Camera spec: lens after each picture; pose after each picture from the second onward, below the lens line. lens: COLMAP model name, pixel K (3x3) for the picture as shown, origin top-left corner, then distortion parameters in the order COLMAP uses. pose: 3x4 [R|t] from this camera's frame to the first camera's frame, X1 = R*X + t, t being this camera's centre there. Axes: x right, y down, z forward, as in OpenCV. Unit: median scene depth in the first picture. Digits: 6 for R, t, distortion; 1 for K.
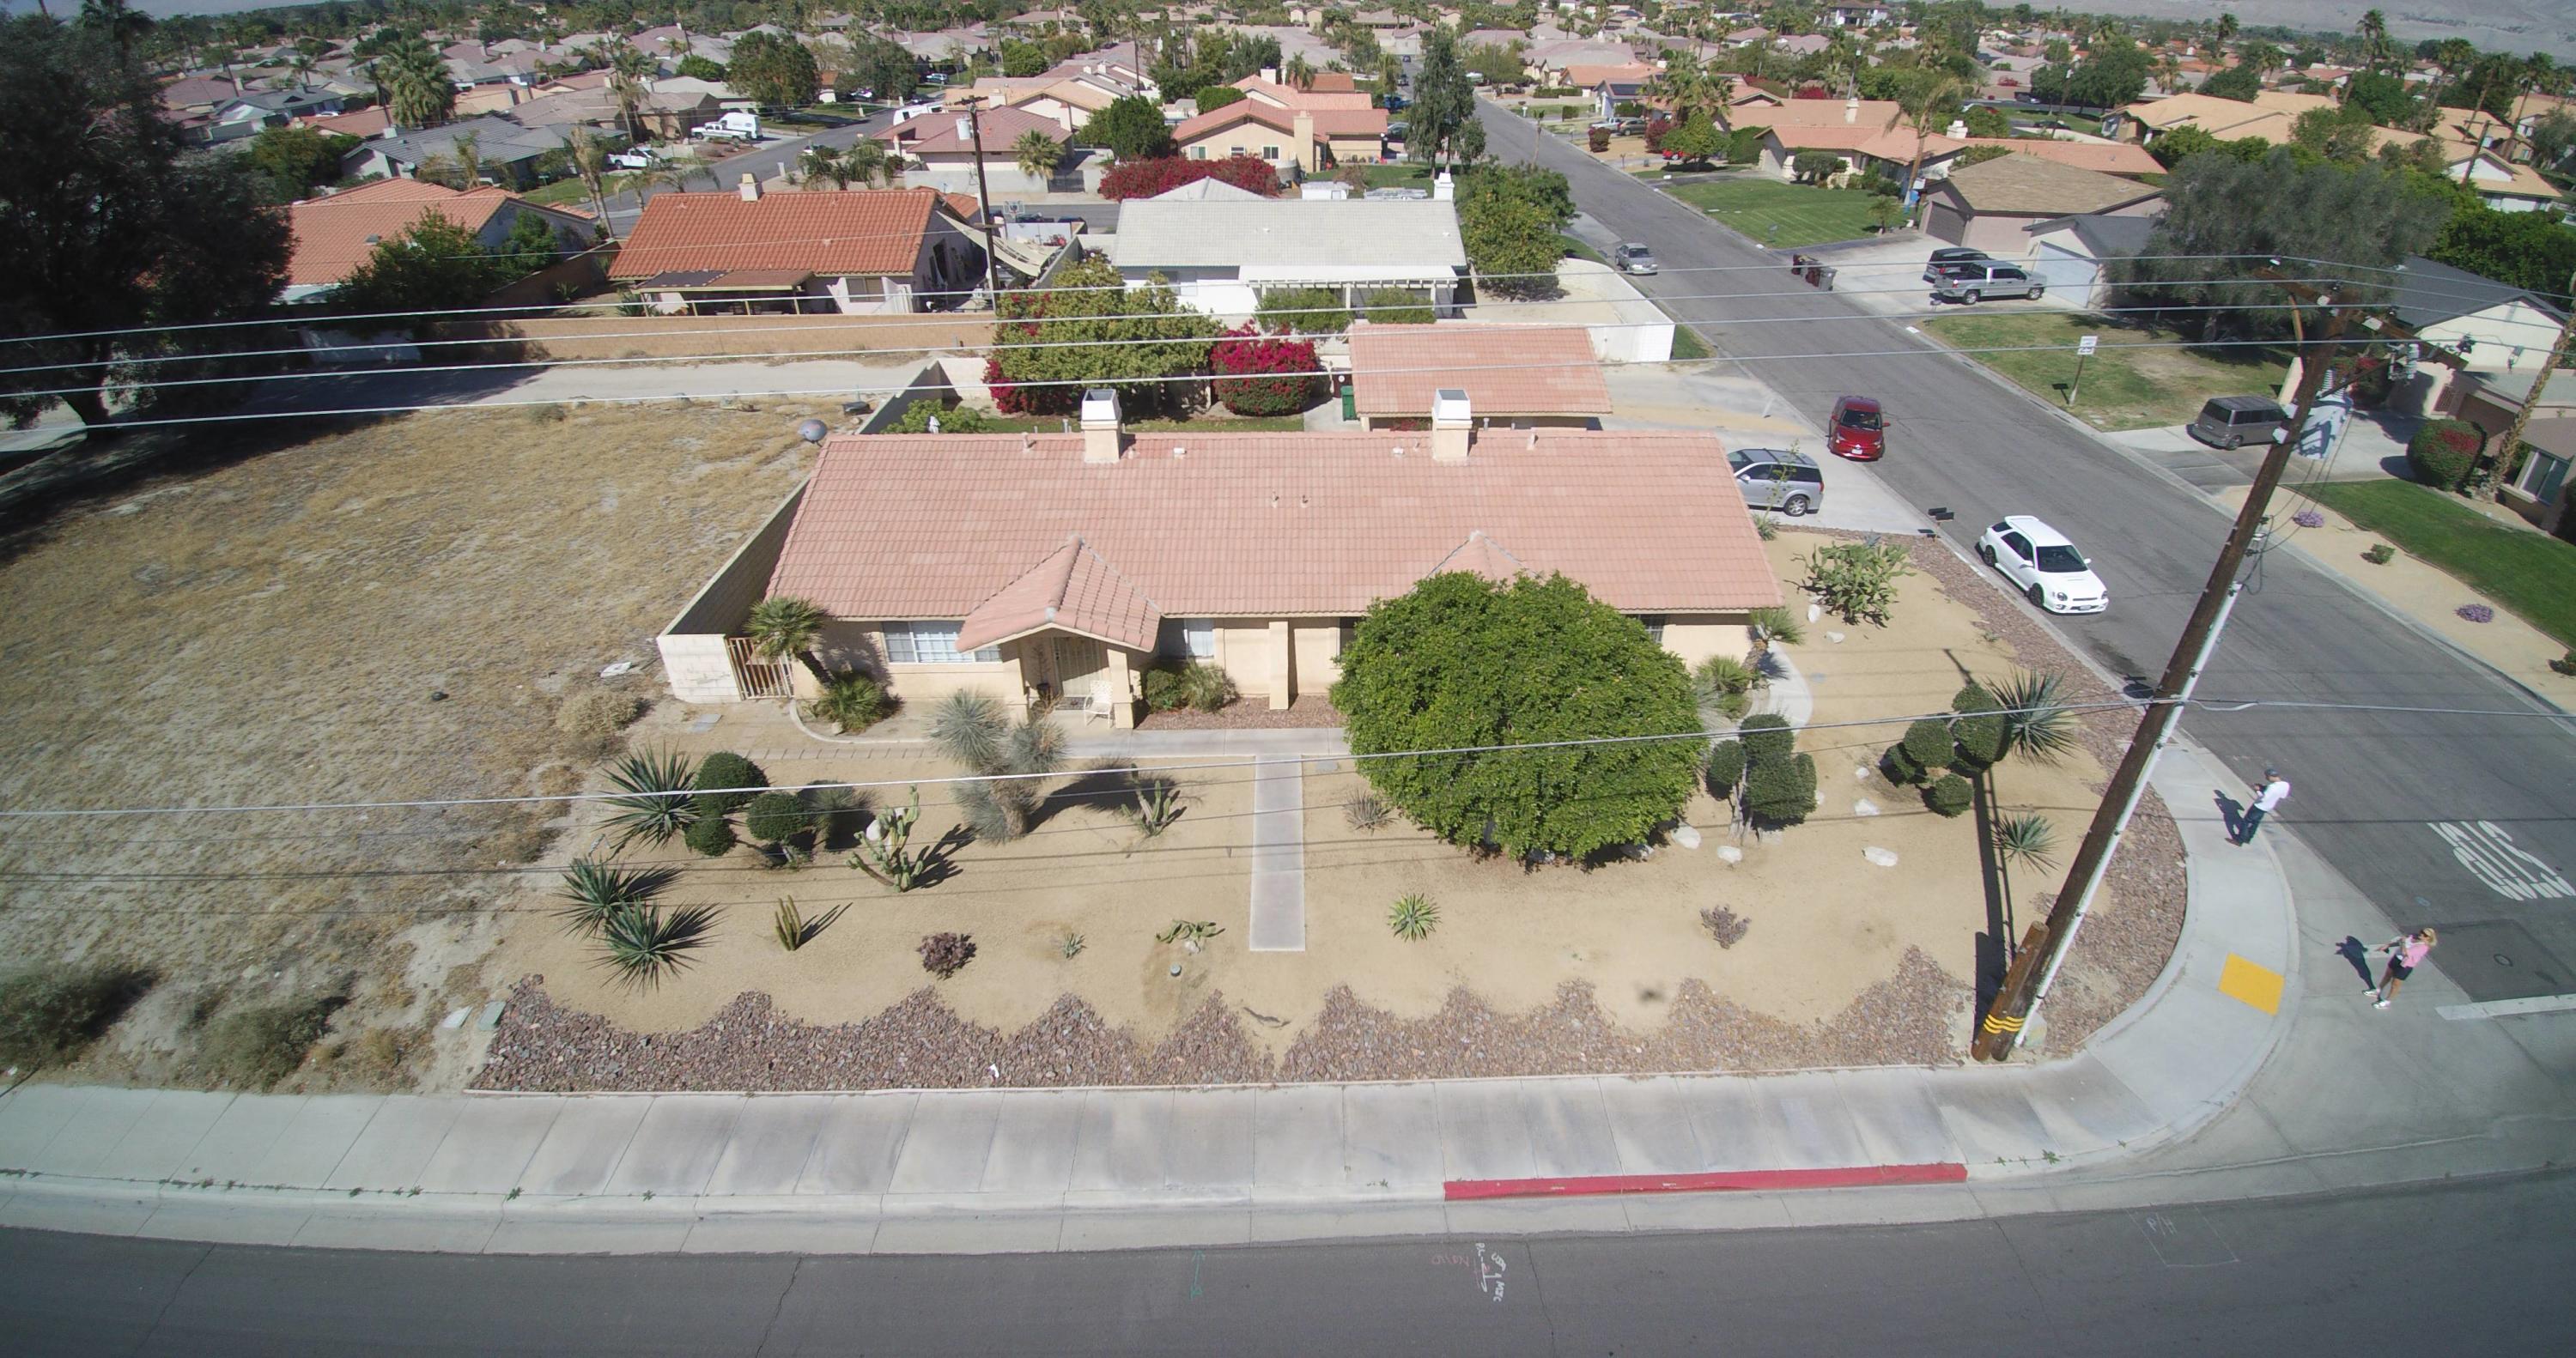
lens RADIAL K [[1148.6, 0, 1322.0], [0, 1148.6, 672.3], [0, 0, 1]] dist [-0.021326, -0.021925]
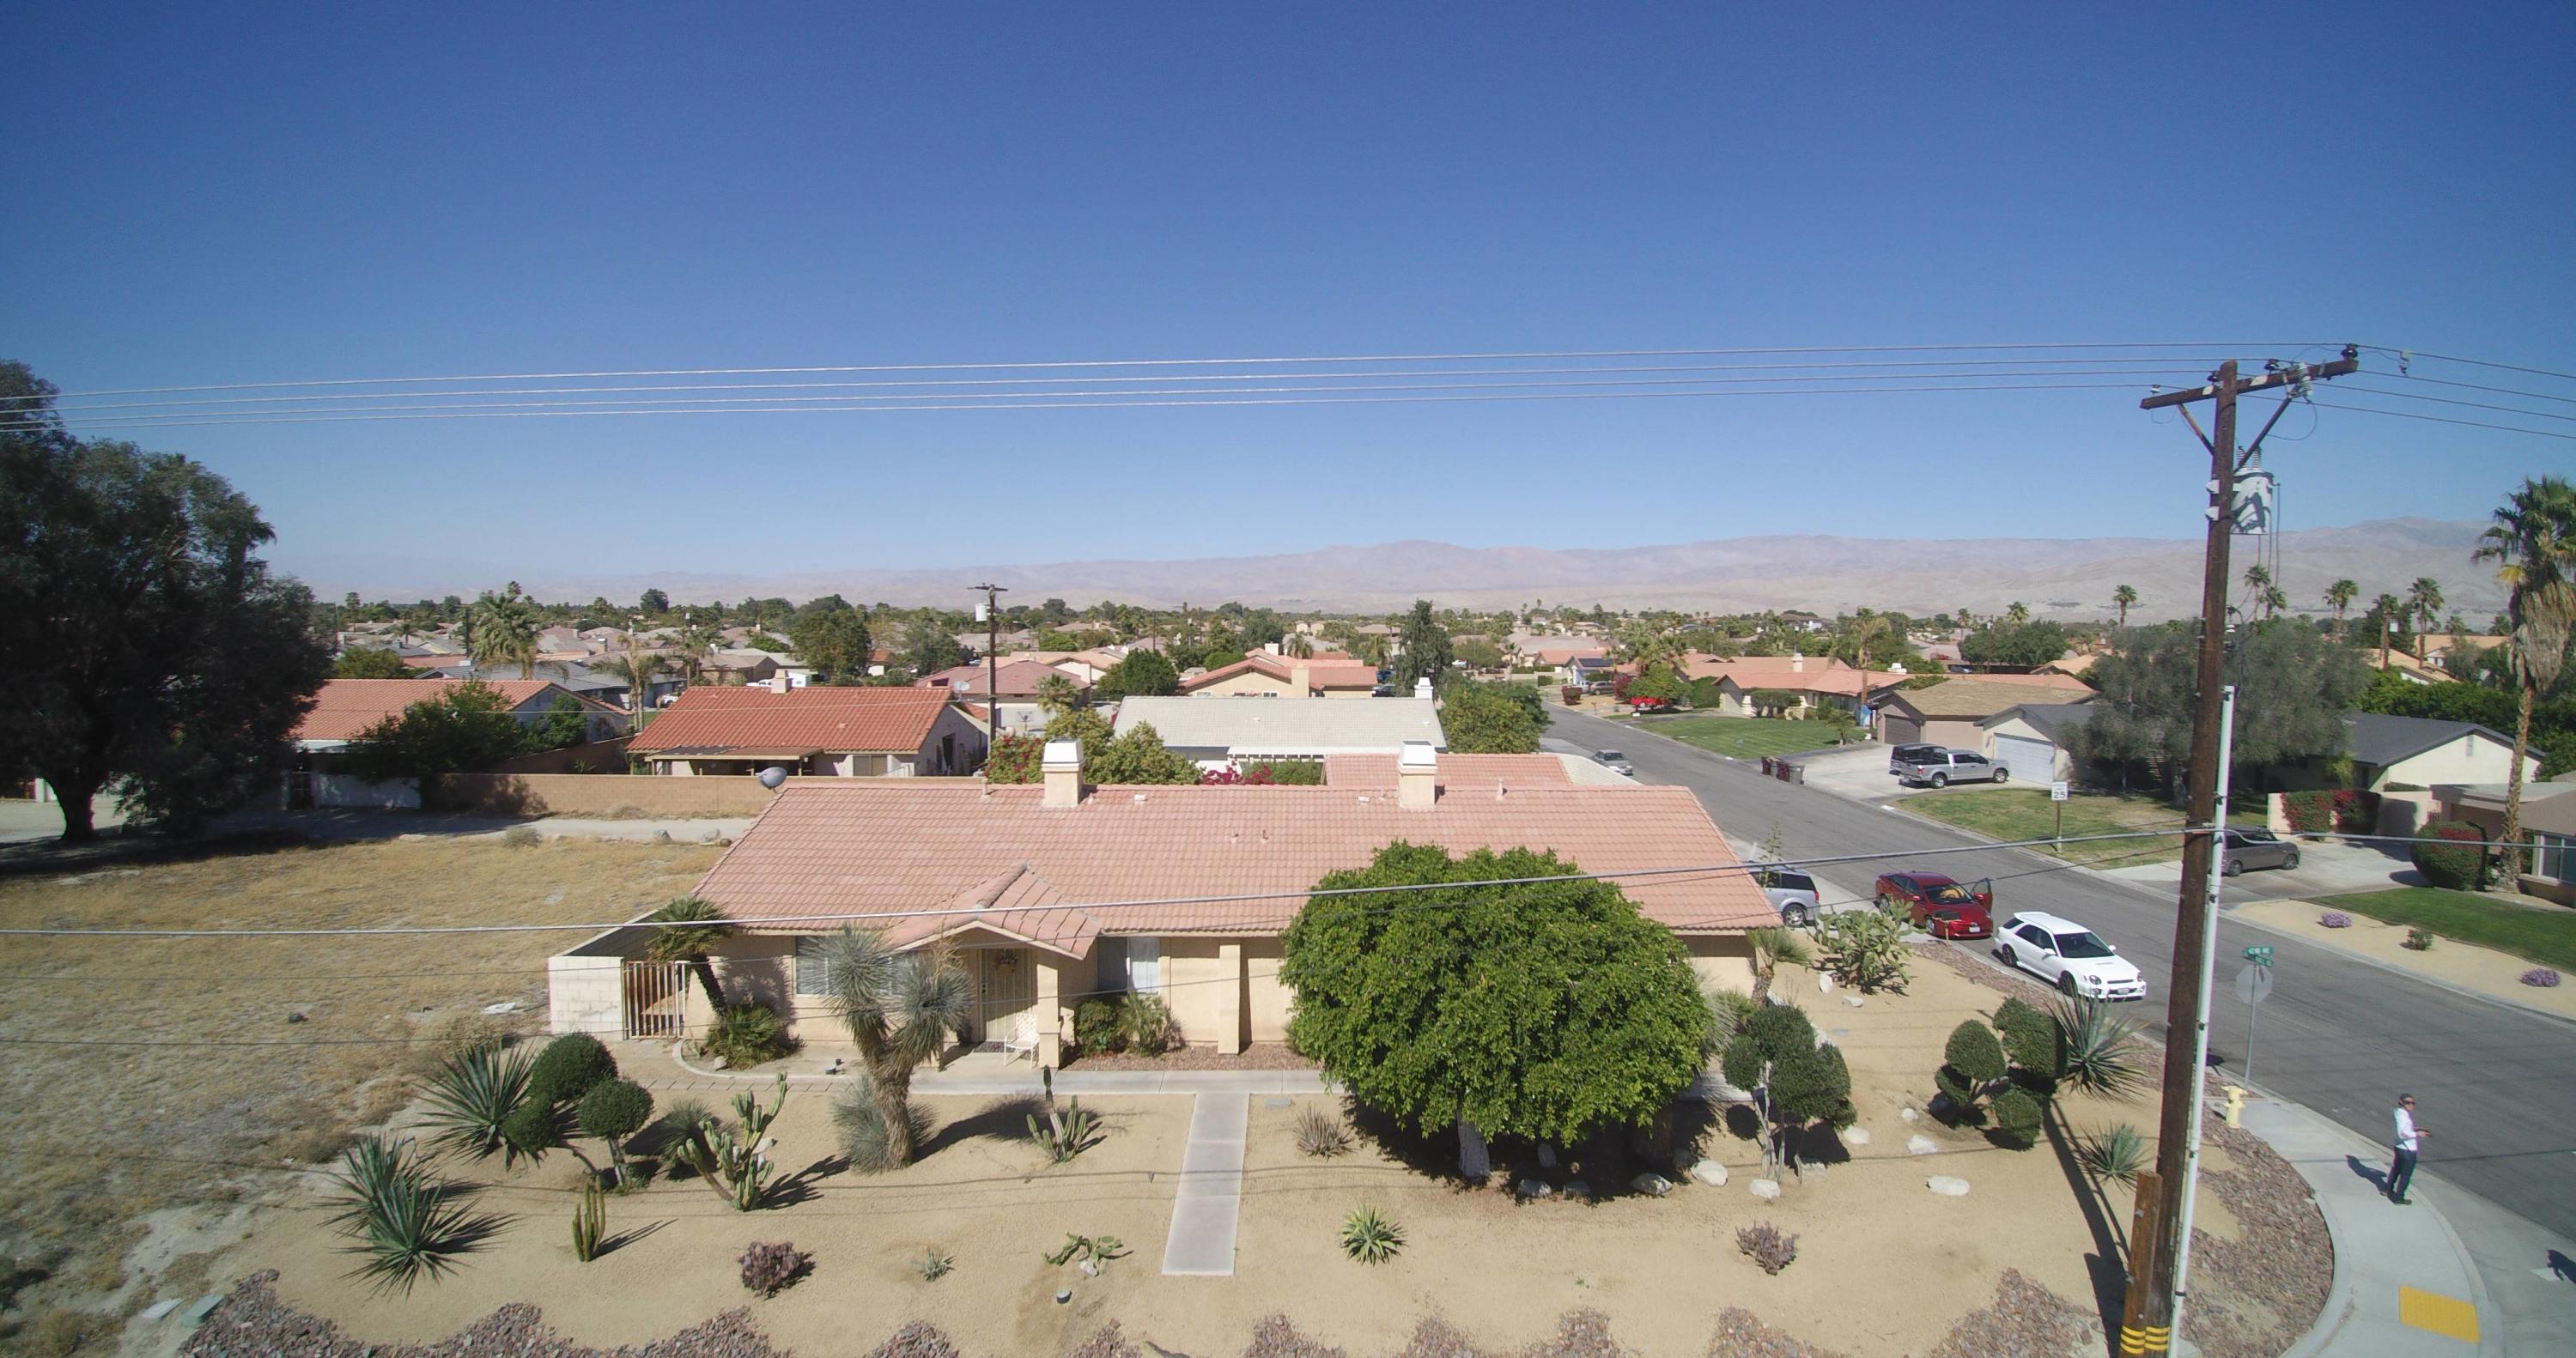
lens RADIAL K [[1148.6, 0, 1322.0], [0, 1148.6, 672.3], [0, 0, 1]] dist [-0.021326, -0.021925]
pose [[0.999992, 0.000060, -0.004019, 0.038009], [-0.001966, 0.879468, -0.475953, 0.194702], [0.003506, 0.475957, 0.879461, 0.096019]]
